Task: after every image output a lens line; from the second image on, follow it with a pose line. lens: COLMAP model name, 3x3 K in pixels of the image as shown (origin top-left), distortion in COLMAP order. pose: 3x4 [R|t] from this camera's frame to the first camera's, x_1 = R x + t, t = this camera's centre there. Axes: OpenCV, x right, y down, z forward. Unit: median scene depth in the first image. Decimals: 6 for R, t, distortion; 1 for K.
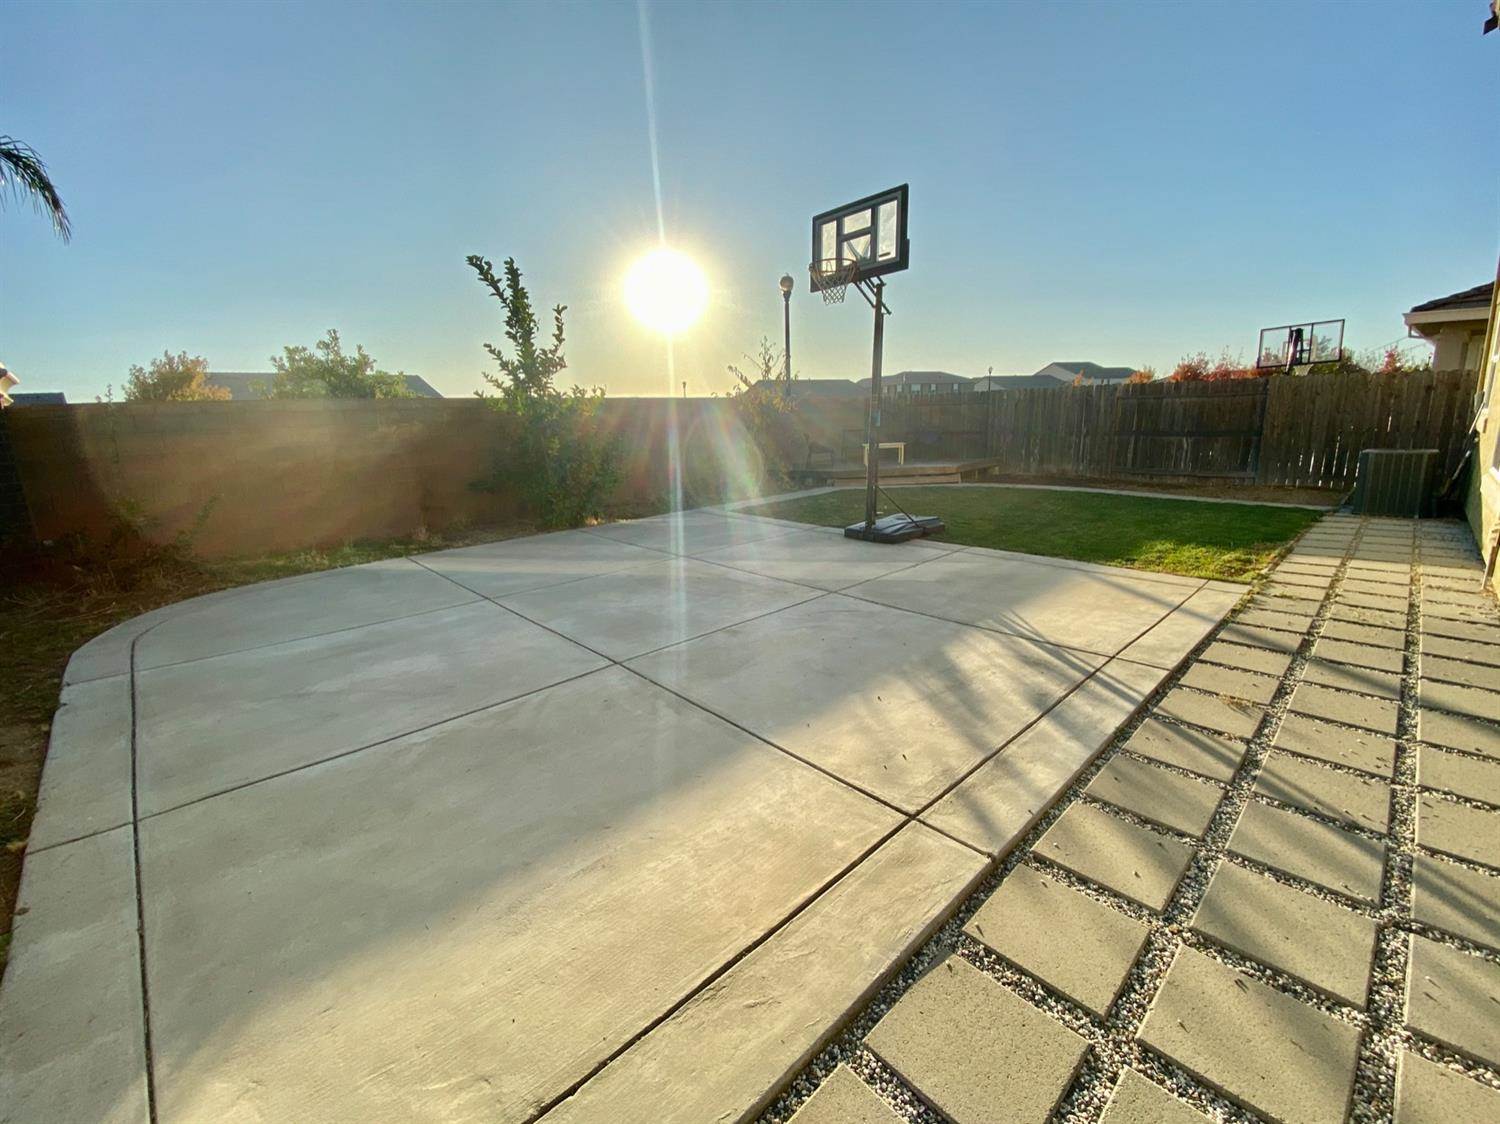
lens RADIAL K [[613.7, 0, 747.3], [0, 613.7, 565.8], [0, 0, 1]] dist [-0.014363, -0.000162]
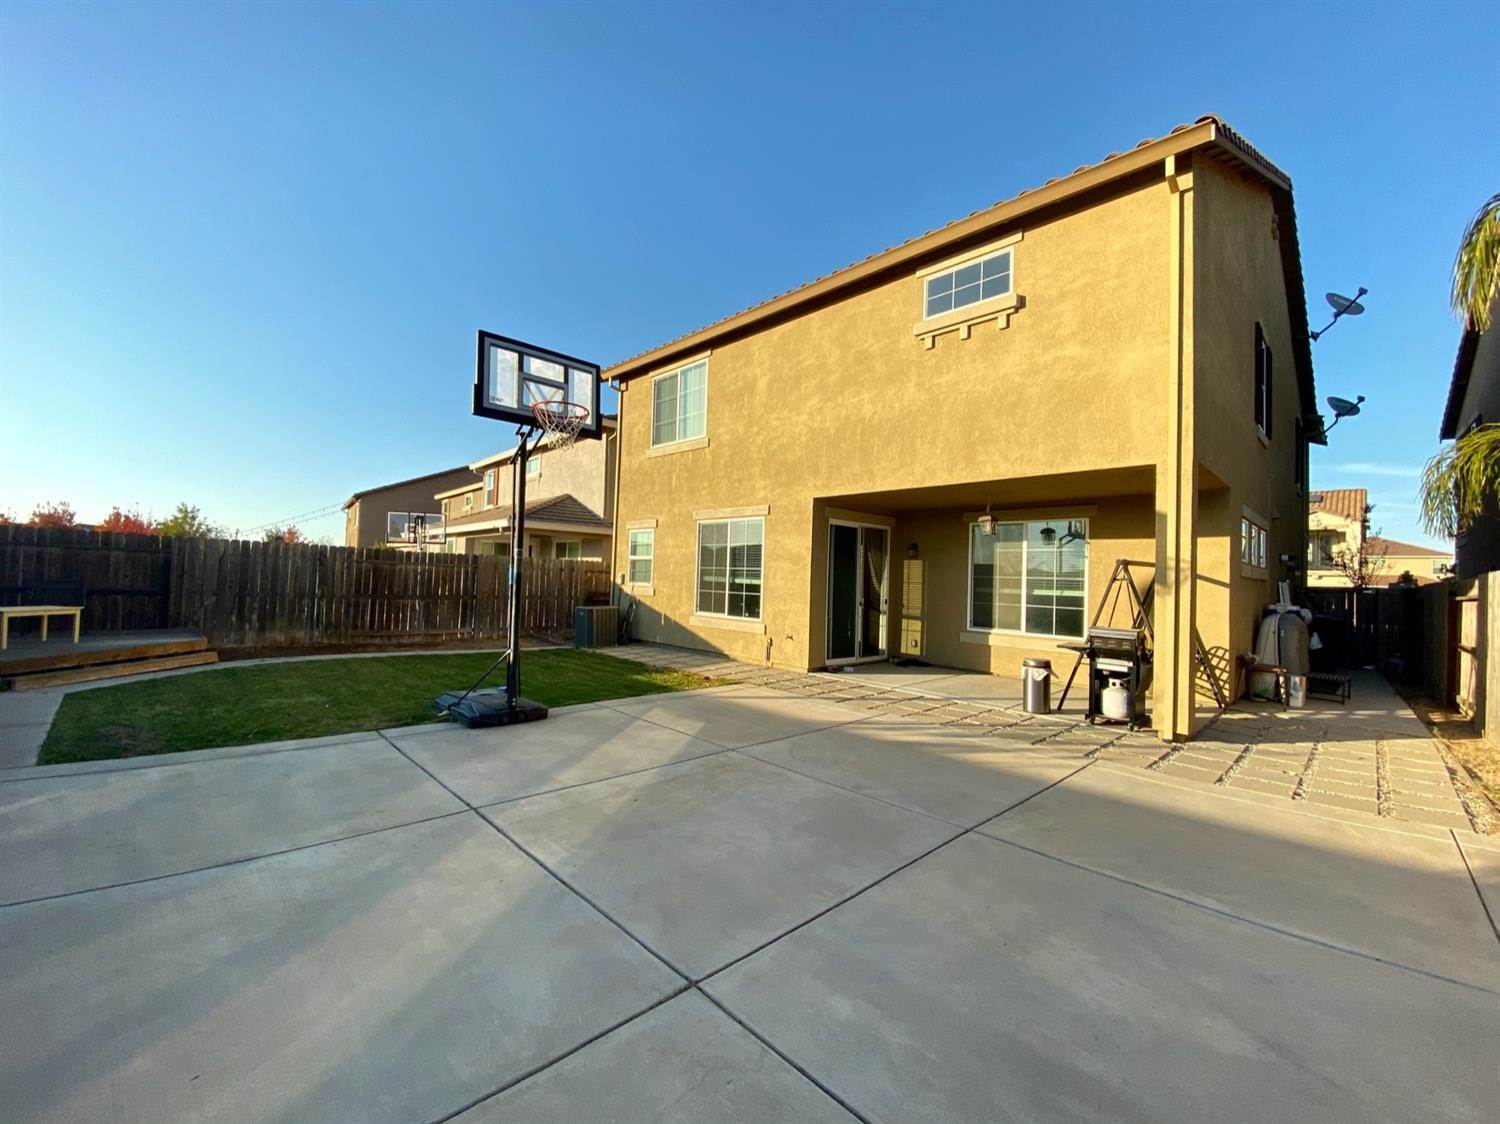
lens RADIAL K [[613.7, 0, 746.8], [0, 613.7, 566.1], [0, 0, 1]] dist [-0.014363, -0.000162]
pose [[-0.020927, 0.059760, 0.997993, -0.440040], [0.203708, 0.977527, -0.054263, -0.097915], [-0.978808, 0.202164, -0.032631, 0.479482]]
